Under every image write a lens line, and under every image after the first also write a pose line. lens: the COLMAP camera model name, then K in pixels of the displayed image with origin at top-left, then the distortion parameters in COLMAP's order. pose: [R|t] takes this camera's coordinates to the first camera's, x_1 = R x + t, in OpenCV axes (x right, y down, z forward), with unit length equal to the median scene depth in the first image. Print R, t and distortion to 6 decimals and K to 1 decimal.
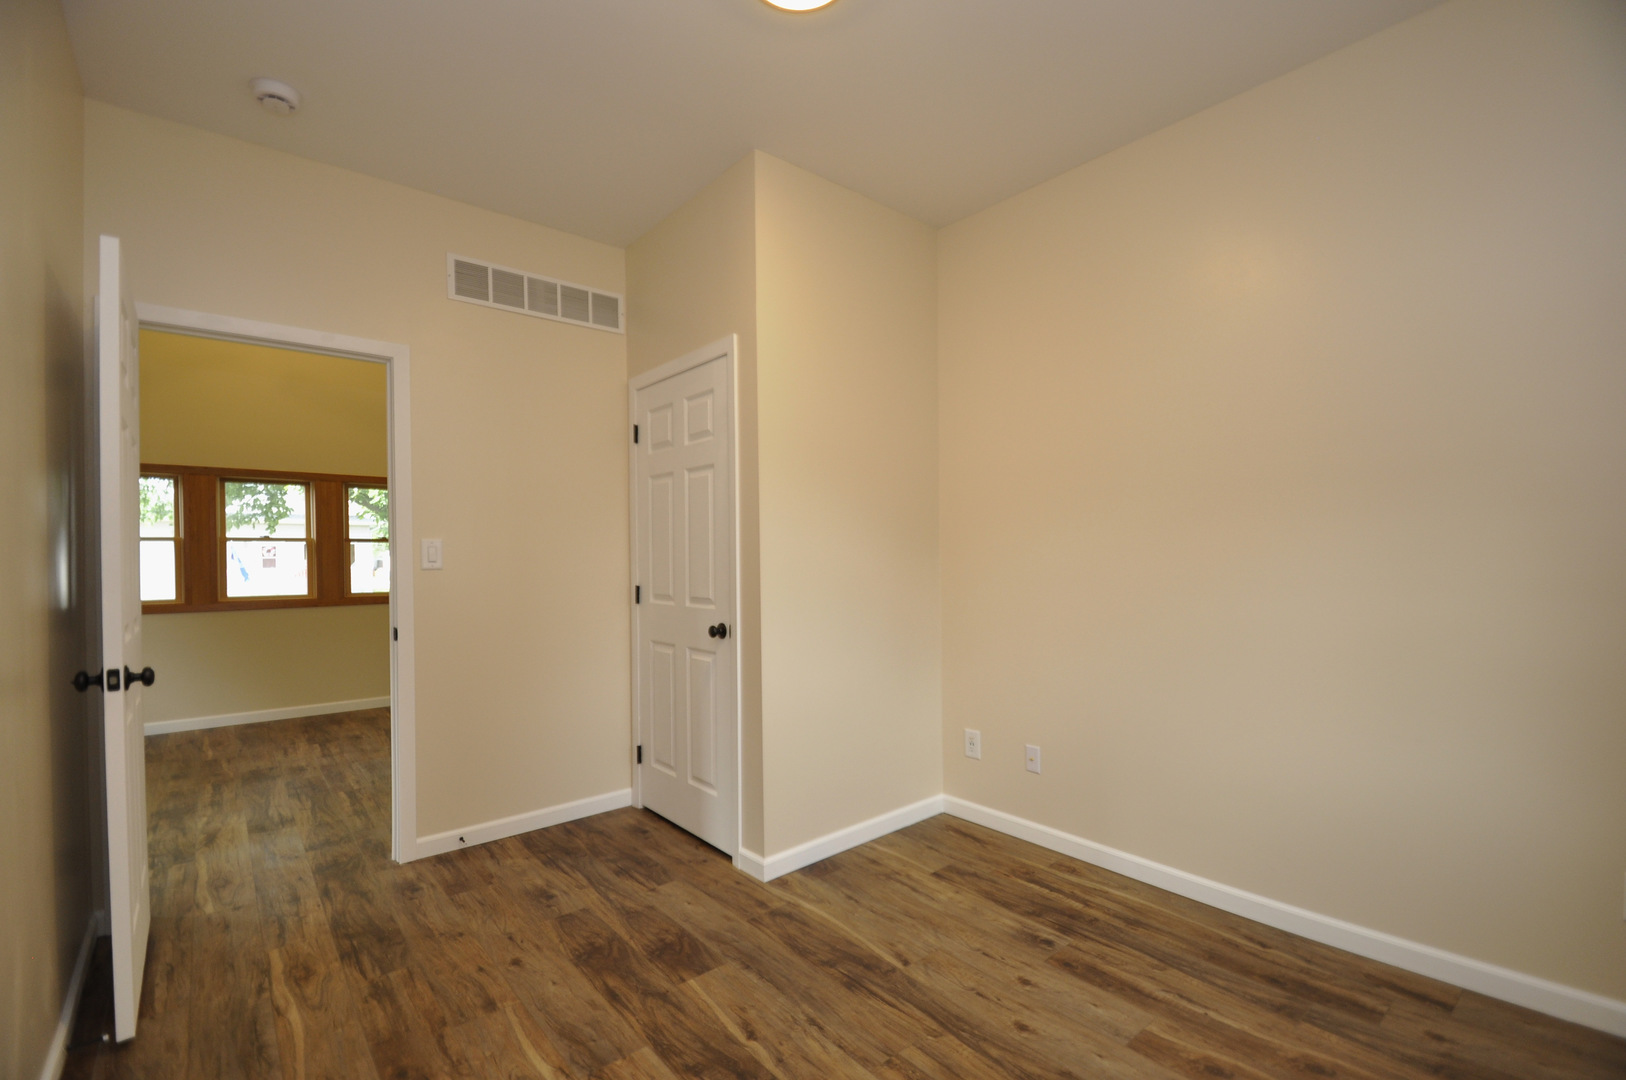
lens RADIAL K [[710.1, 0, 810.0], [0, 710.1, 565.7], [0, 0, 1]] dist [0.017464, -0.020016]
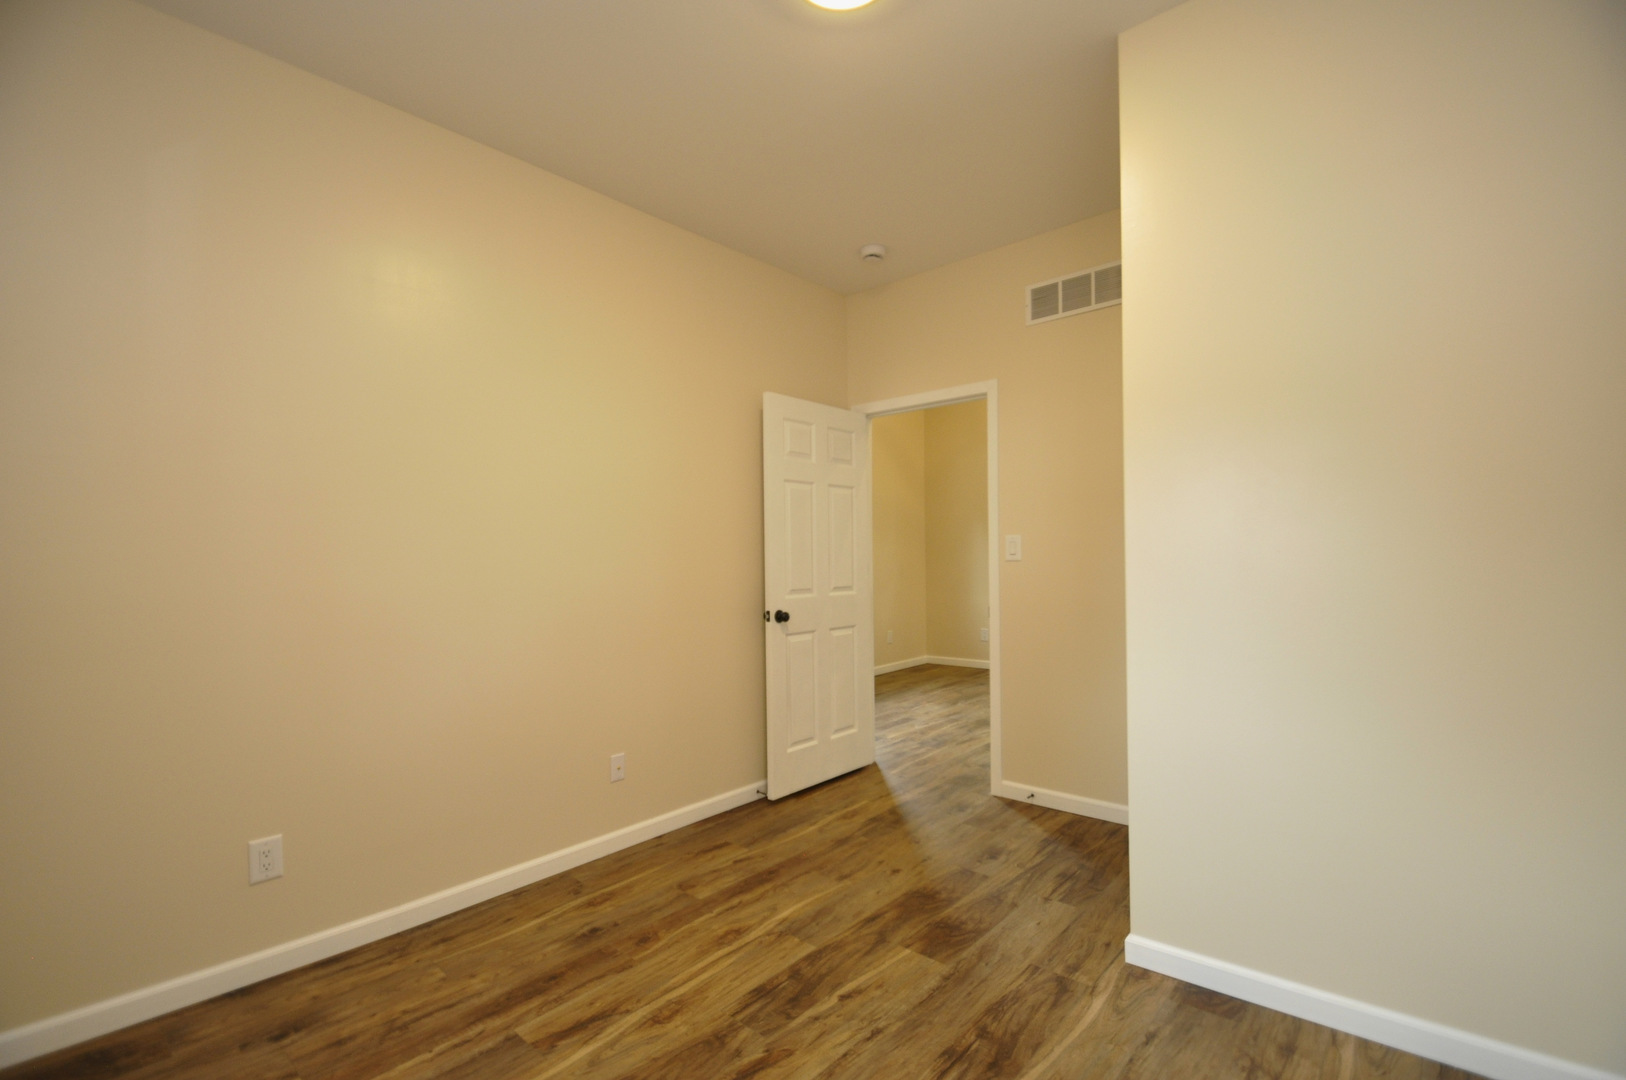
lens RADIAL K [[710.1, 0, 810.0], [0, 710.1, 565.7], [0, 0, 1]] dist [0.017464, -0.020016]
pose [[0.144687, 0.019023, -0.989295, 0.826065], [0.004709, 0.999791, 0.019914, -0.016544], [0.989466, -0.007539, 0.144567, 0.676529]]
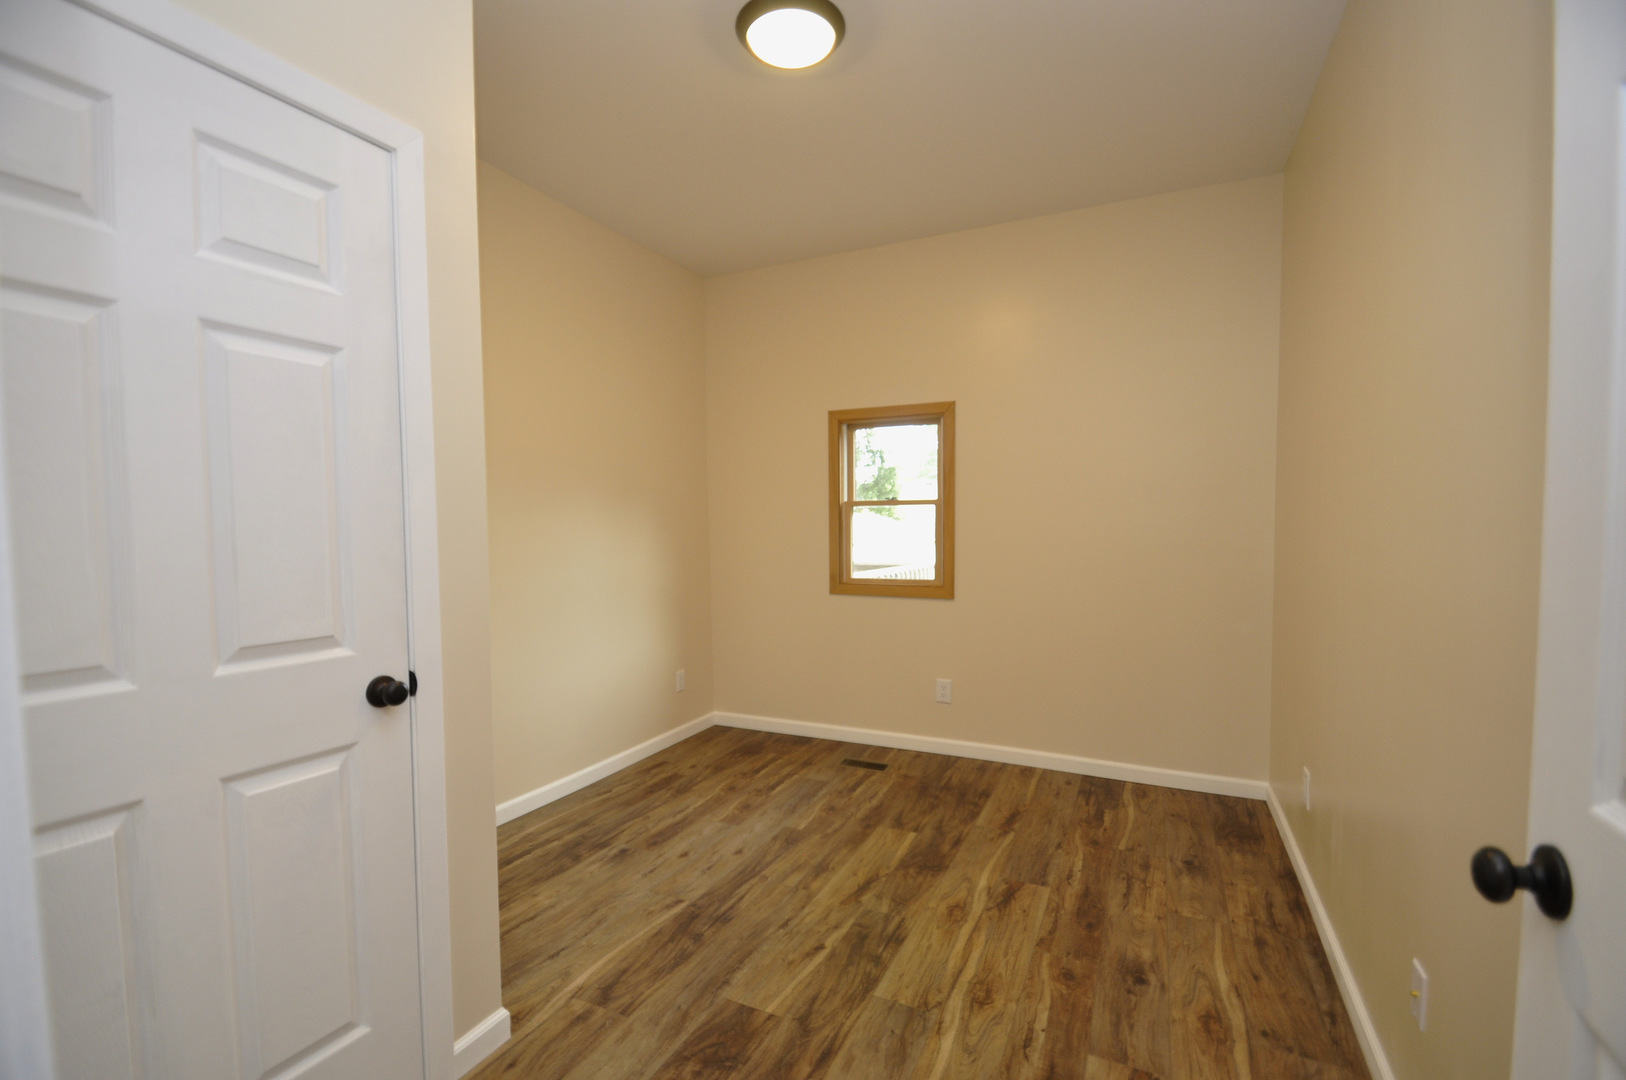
lens RADIAL K [[710.1, 0, 810.0], [0, 710.1, 565.7], [0, 0, 1]] dist [0.017464, -0.020016]
pose [[-0.411085, -0.037461, 0.910827, -0.951345], [0.020367, 0.998528, 0.050261, -0.022916], [-0.911369, 0.039212, -0.409717, 1.250100]]
